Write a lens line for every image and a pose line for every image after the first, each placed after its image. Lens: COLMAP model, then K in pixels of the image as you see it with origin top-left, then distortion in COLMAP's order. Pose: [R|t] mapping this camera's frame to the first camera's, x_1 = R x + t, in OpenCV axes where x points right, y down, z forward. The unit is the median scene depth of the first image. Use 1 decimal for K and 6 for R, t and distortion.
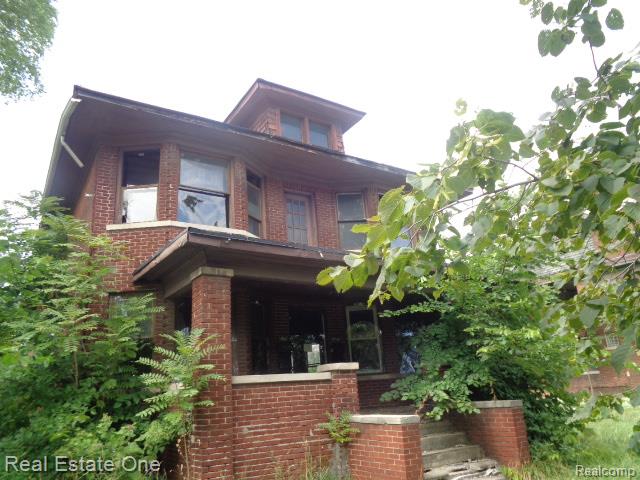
lens RADIAL K [[484.9, 0, 319.5], [0, 484.9, 237.4], [0, 0, 1]] dist [0.009704, 0.003760]
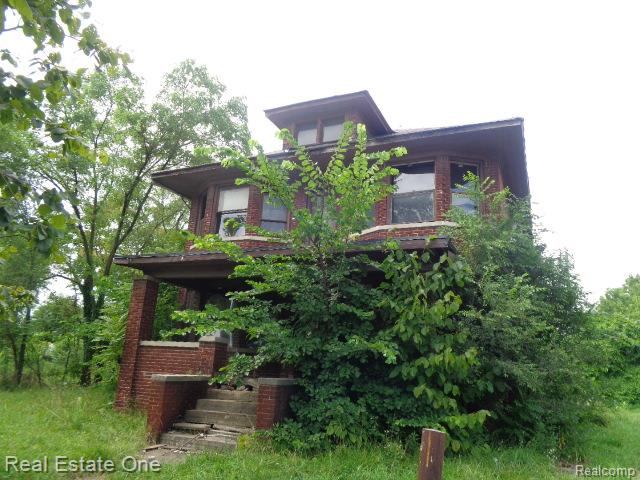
lens RADIAL K [[484.9, 0, 319.5], [0, 484.9, 237.4], [0, 0, 1]] dist [0.009704, 0.003760]
pose [[0.537771, -0.133256, -0.832493, 1.348067], [0.177031, 0.983264, -0.043032, 0.104697], [0.824295, -0.124236, 0.552362, 0.554390]]
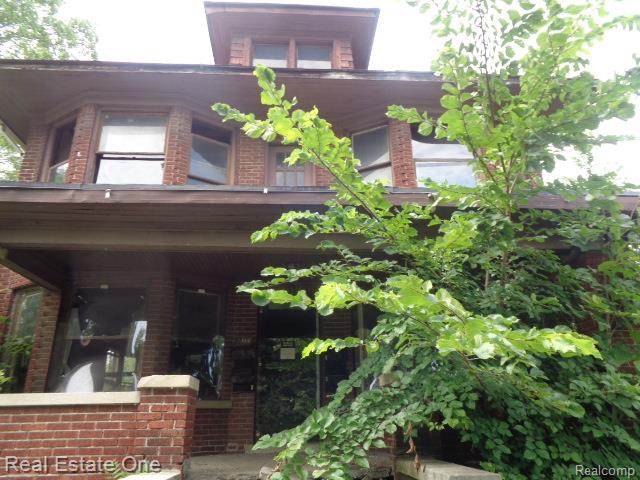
lens RADIAL K [[484.9, 0, 319.5], [0, 484.9, 237.4], [0, 0, 1]] dist [0.009704, 0.003760]
pose [[0.871604, -0.123504, -0.474397, 0.502294], [0.111674, 0.992322, -0.053164, 0.146906], [0.477320, -0.006640, 0.878704, 0.582004]]
